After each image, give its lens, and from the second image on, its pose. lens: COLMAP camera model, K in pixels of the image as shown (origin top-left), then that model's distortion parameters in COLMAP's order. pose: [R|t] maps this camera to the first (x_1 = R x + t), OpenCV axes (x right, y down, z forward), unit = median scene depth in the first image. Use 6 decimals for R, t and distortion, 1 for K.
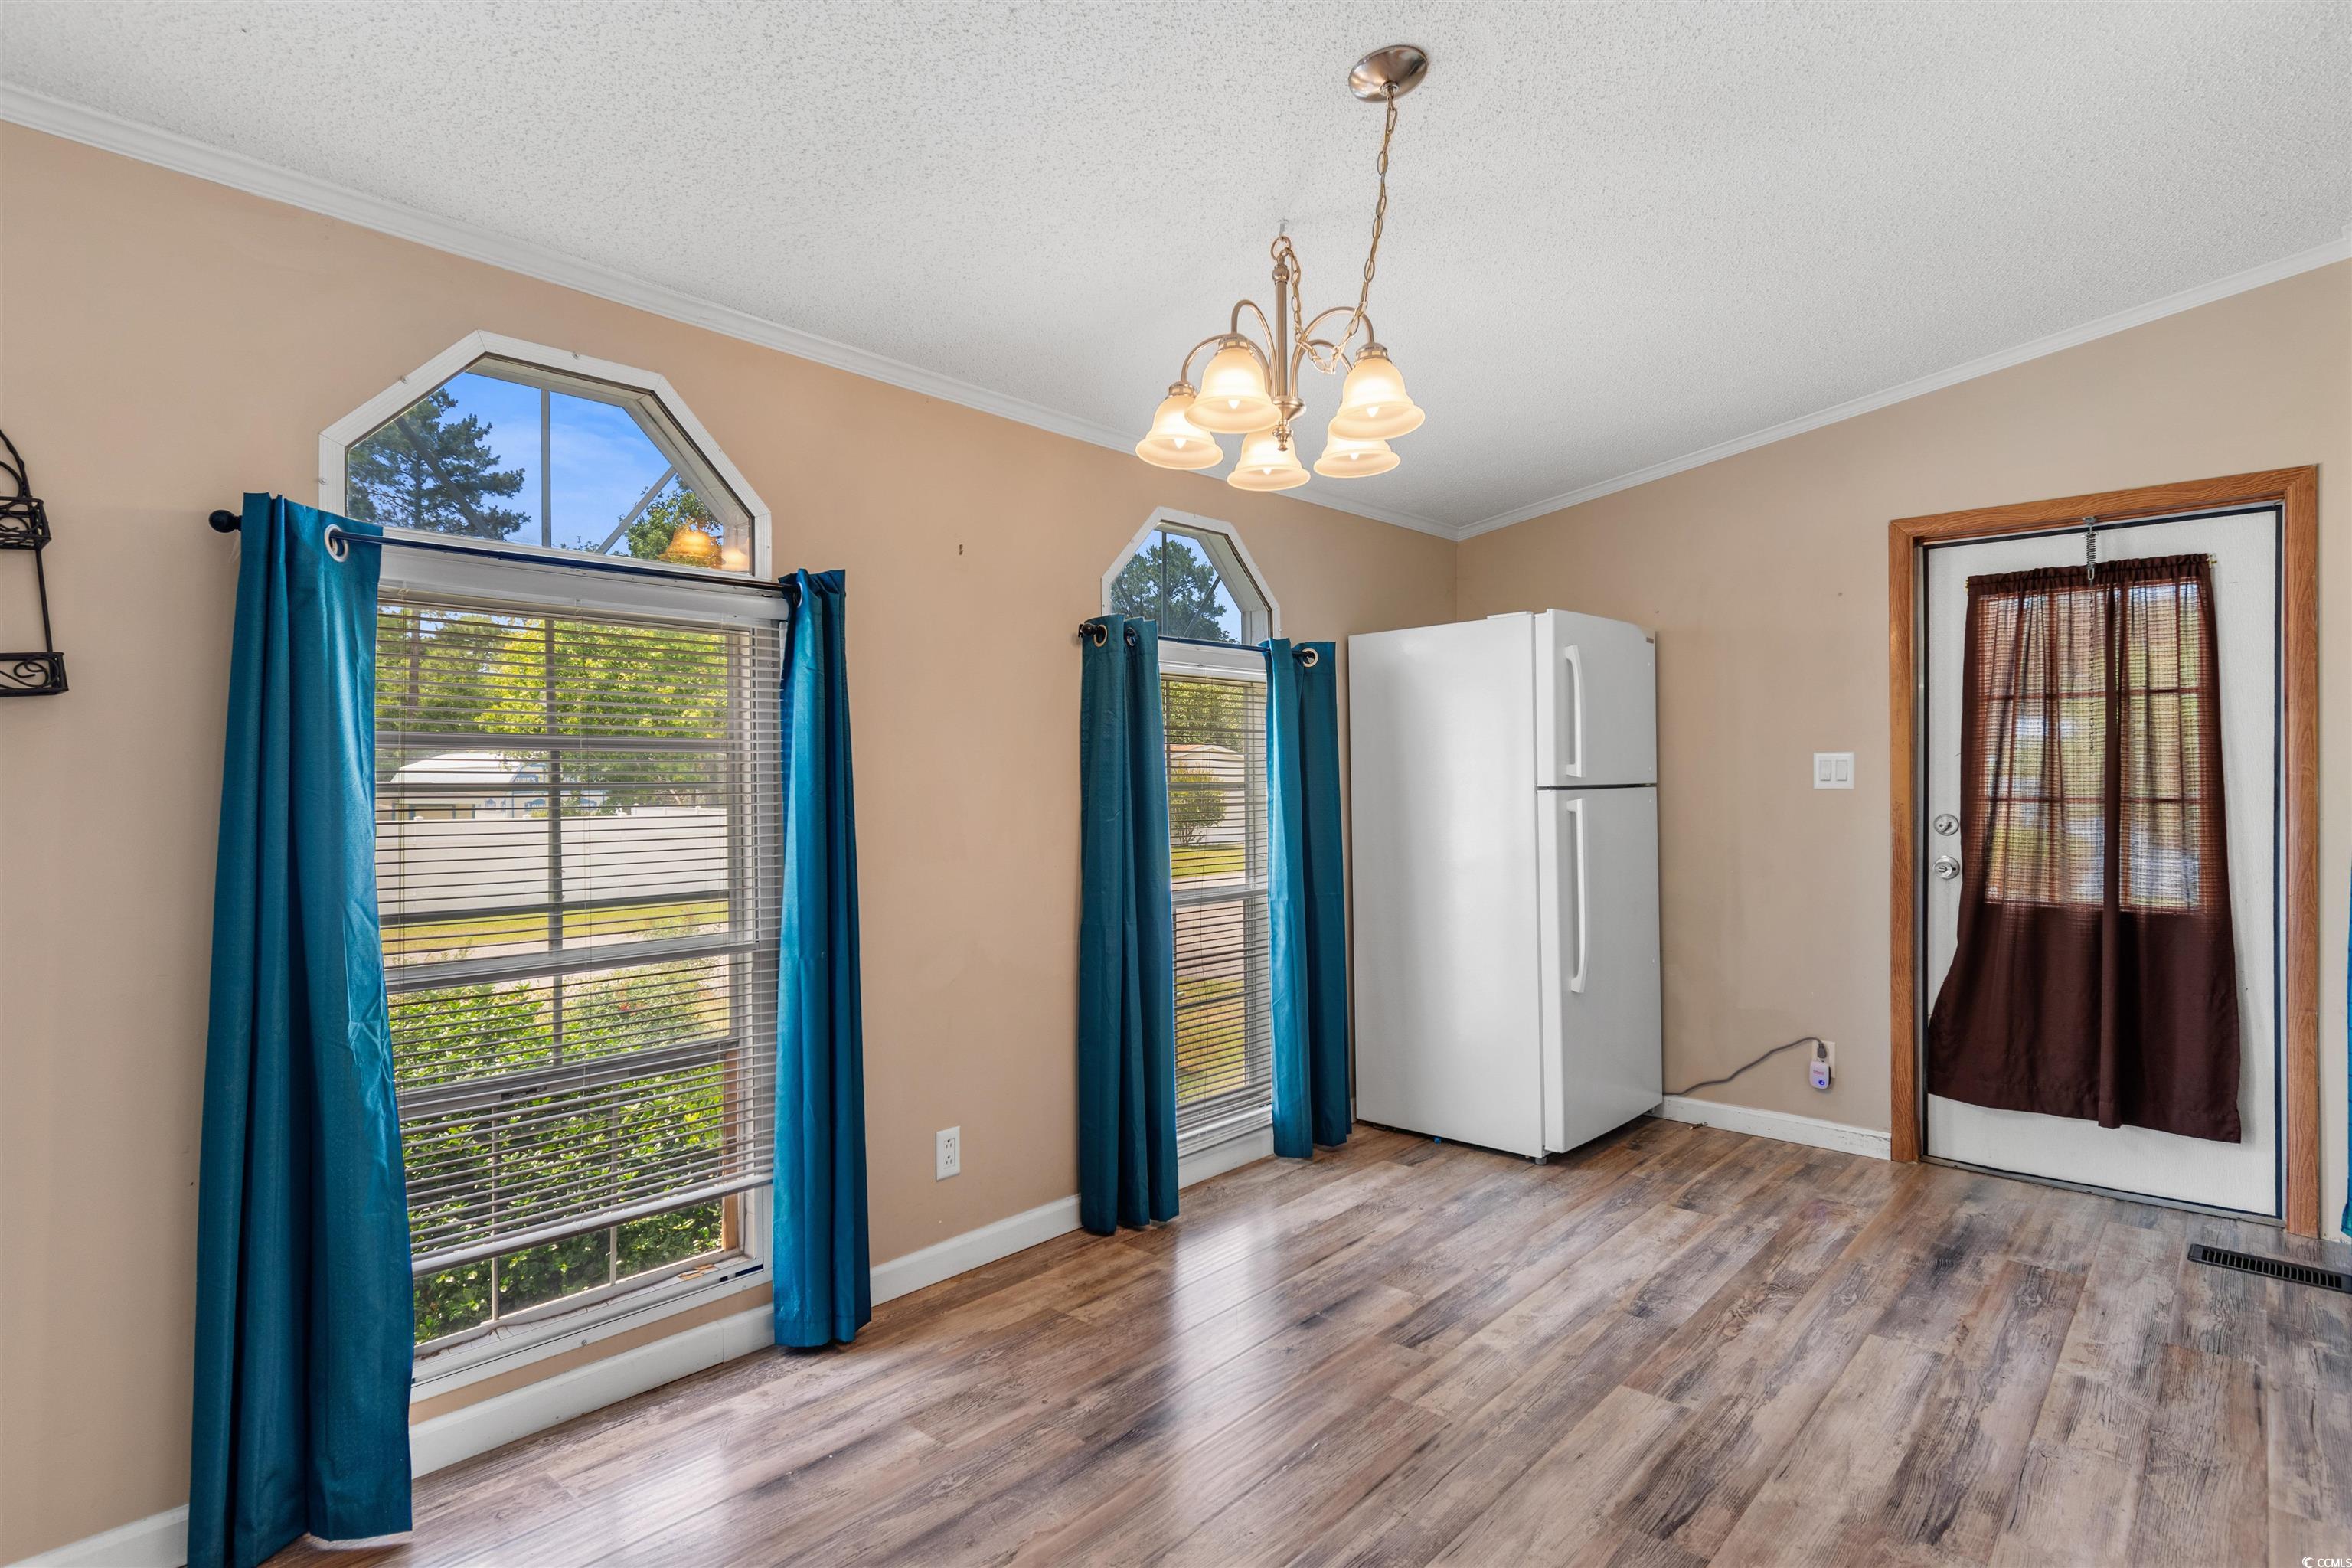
lens RADIAL K [[1219.9, 0, 1171.8], [0, 1219.9, 775.5], [0, 0, 1]] dist [0.005165, 0.000340]
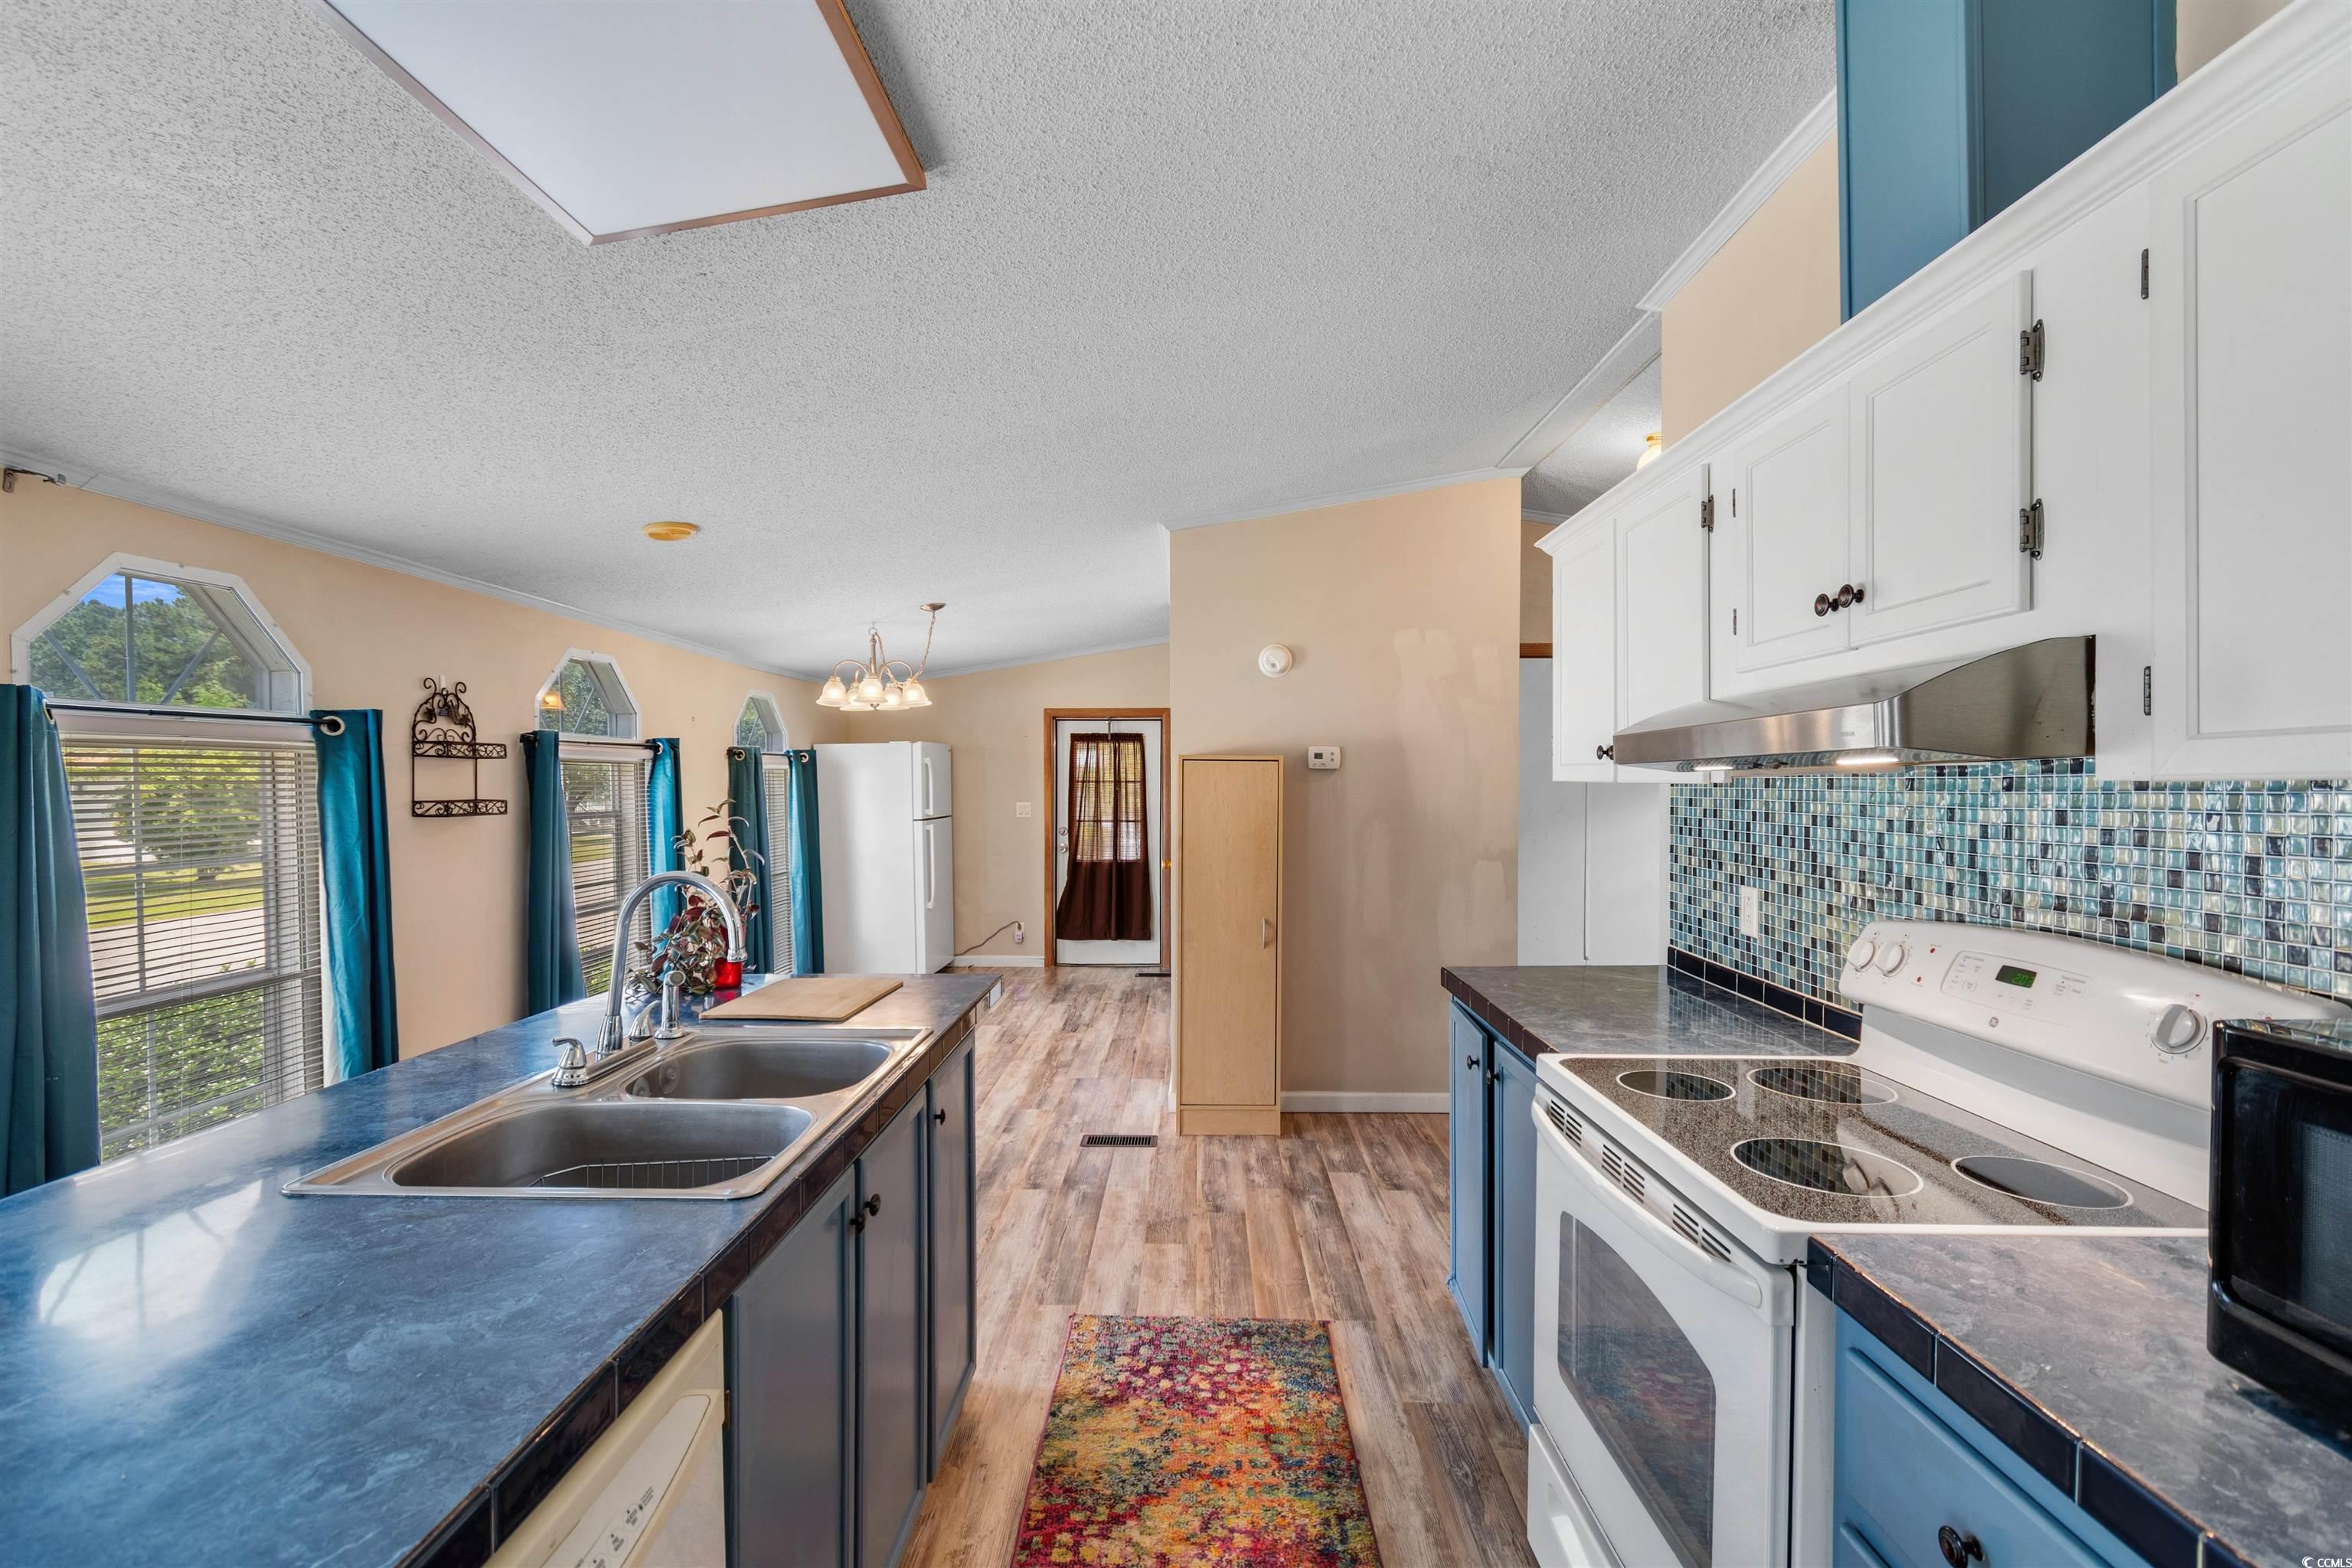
lens RADIAL K [[1059.2, 0, 1182.5], [0, 1059.2, 798.9], [0, 0, 1]] dist [0.000191, 0.000339]
pose [[0.756803, -0.007759, 0.653597, -0.639938], [-0.004147, 0.999852, 0.016672, -0.067048], [-0.653630, -0.015328, 0.756659, -0.854866]]
